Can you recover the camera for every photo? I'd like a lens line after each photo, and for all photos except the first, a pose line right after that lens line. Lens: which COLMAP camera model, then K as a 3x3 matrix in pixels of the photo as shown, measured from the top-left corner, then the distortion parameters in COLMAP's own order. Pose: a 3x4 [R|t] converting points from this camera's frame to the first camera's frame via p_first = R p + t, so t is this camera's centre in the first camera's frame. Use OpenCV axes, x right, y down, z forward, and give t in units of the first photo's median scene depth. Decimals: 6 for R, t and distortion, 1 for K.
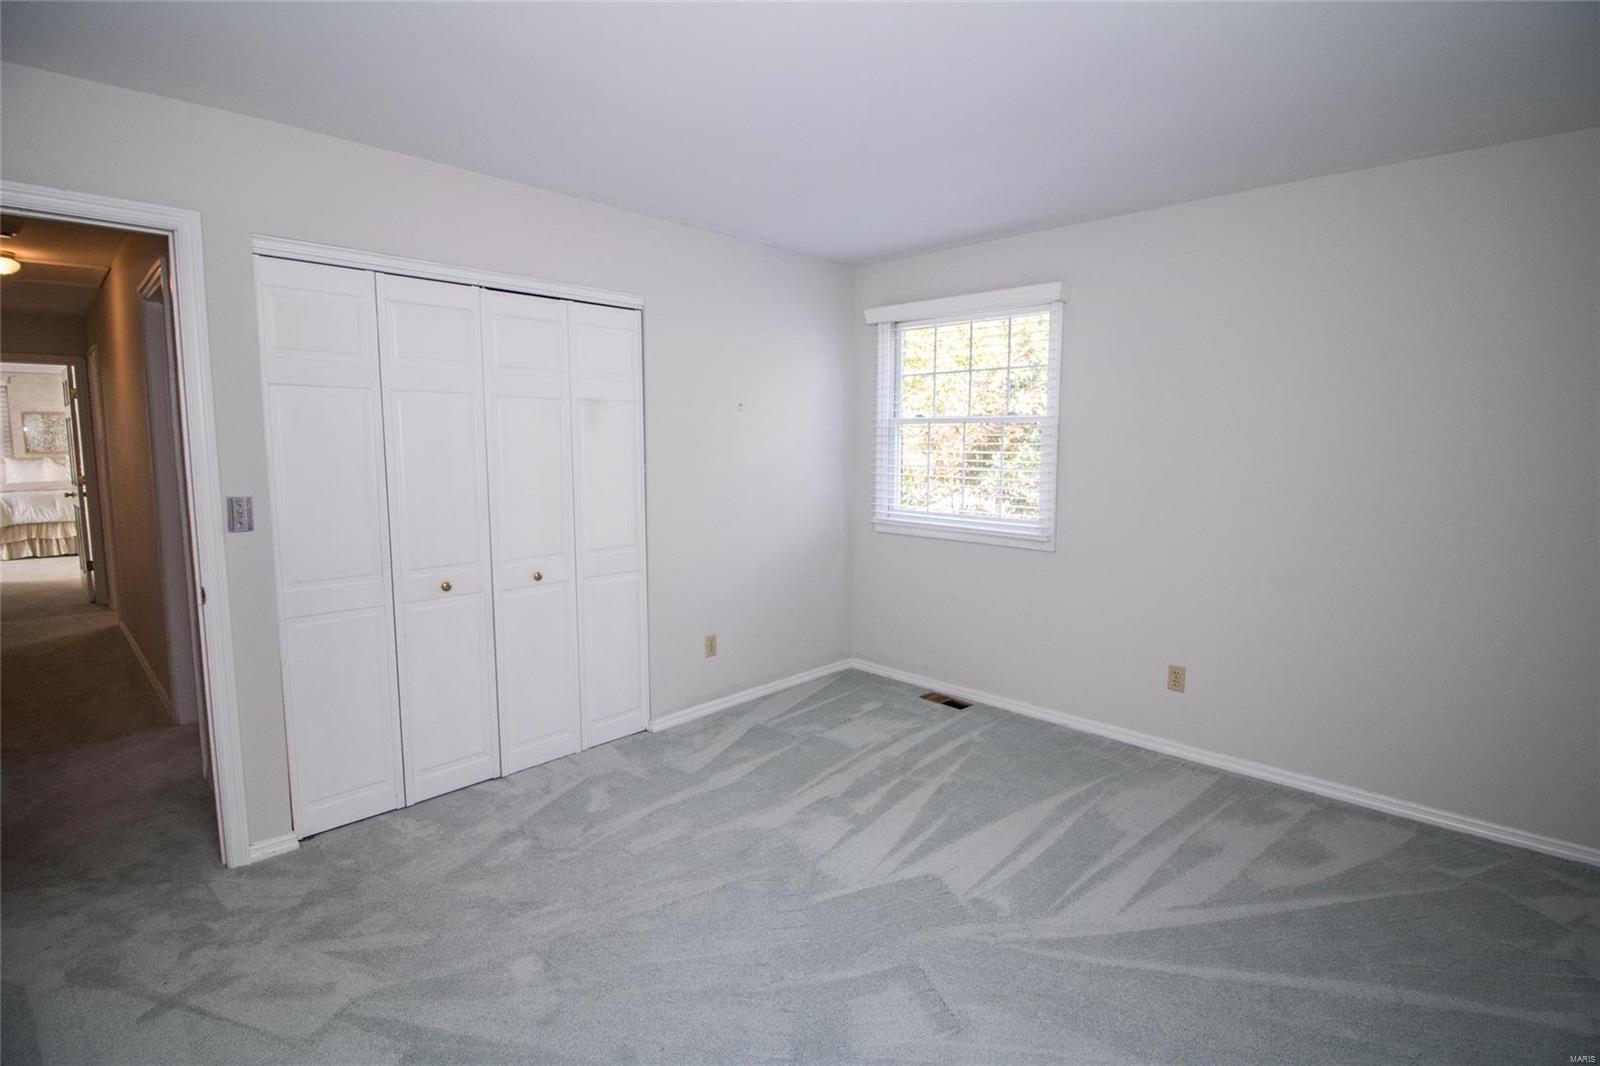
lens RADIAL K [[776.9, 0, 800.0], [0, 776.9, 533.0], [0, 0, 1]] dist [0.000190, -0.000032]
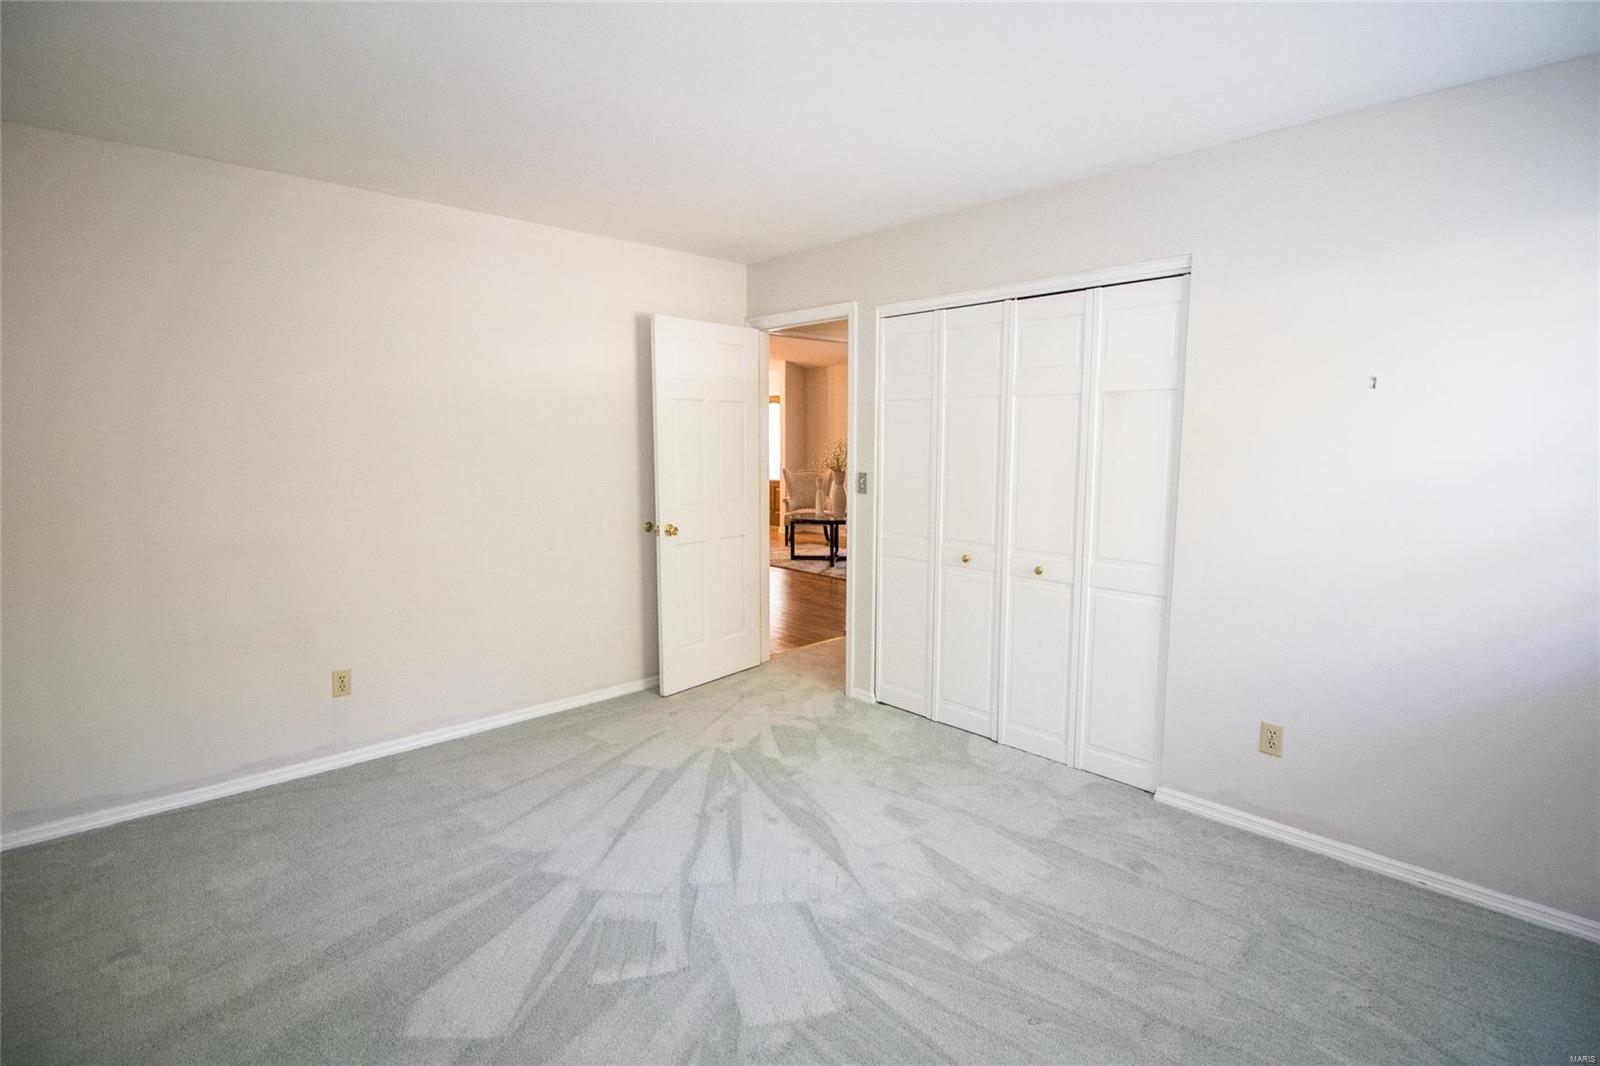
lens RADIAL K [[776.9, 0, 800.0], [0, 776.9, 533.0], [0, 0, 1]] dist [0.000190, -0.000032]
pose [[-0.054554, 0.124287, -0.990745, 0.767988], [-0.118747, 0.984374, 0.130027, -0.099510], [0.991425, 0.124741, -0.038943, 0.810526]]
